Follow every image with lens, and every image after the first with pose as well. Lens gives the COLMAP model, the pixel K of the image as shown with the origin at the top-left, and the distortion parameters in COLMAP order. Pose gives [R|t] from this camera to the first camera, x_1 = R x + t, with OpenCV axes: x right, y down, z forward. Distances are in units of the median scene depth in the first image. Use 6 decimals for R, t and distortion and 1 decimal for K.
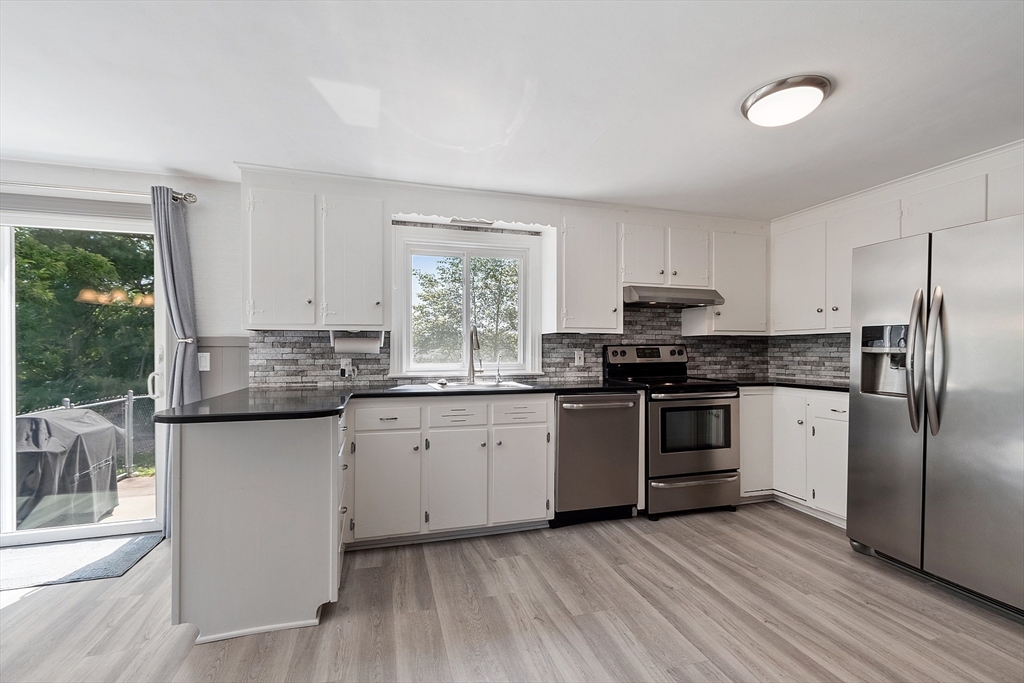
lens RADIAL K [[449.6, 0, 509.8], [0, 449.6, 352.3], [0, 0, 1]] dist [0.006197, 0.000721]
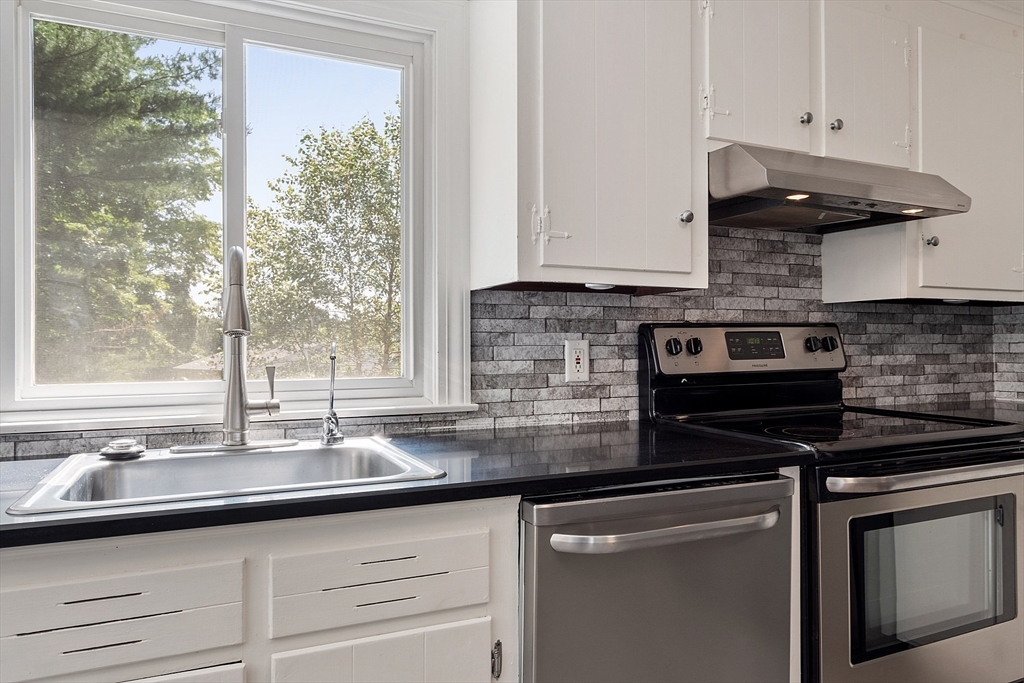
lens RADIAL K [[683.6, 0, 512.0], [0, 683.6, 341.5], [0, 0, 1]] dist [0.000267, 0.000084]
pose [[0.991183, -0.001630, 0.132488, 0.033145], [0.002566, 0.999973, -0.006896, 0.001418], [-0.132473, 0.007175, 0.991161, 0.474341]]
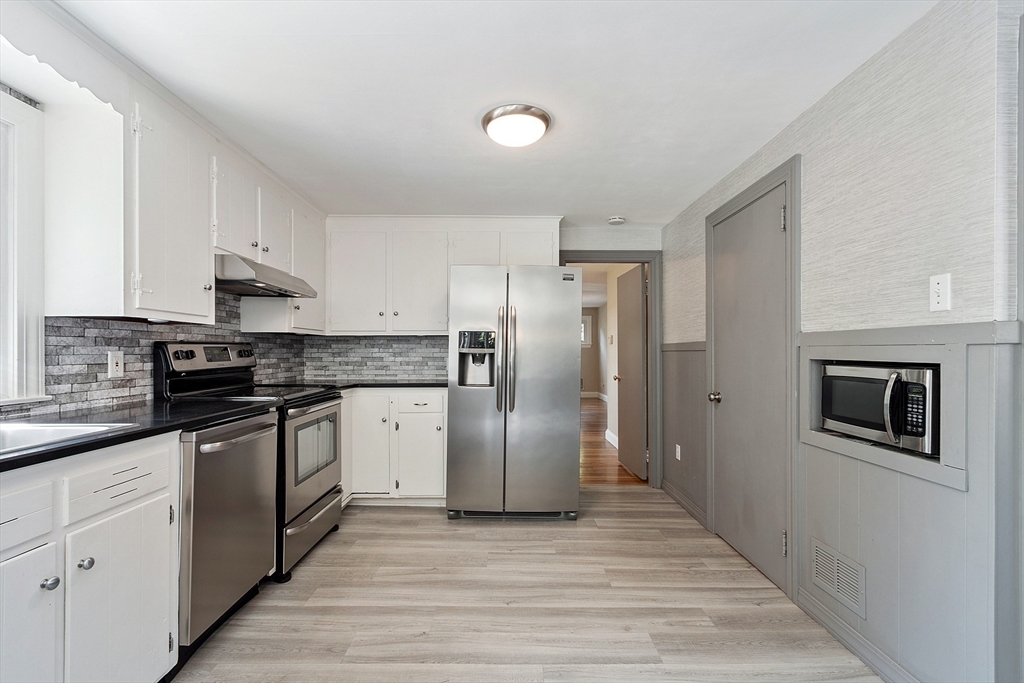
lens RADIAL K [[456.7, 0, 509.8], [0, 456.7, 355.0], [0, 0, 1]] dist [0.002259, 0.000263]
pose [[0.279228, -0.006154, 0.960205, -0.253101], [0.002886, 0.999980, 0.005569, -0.000242], [-0.960220, 0.001217, 0.279240, 0.374174]]
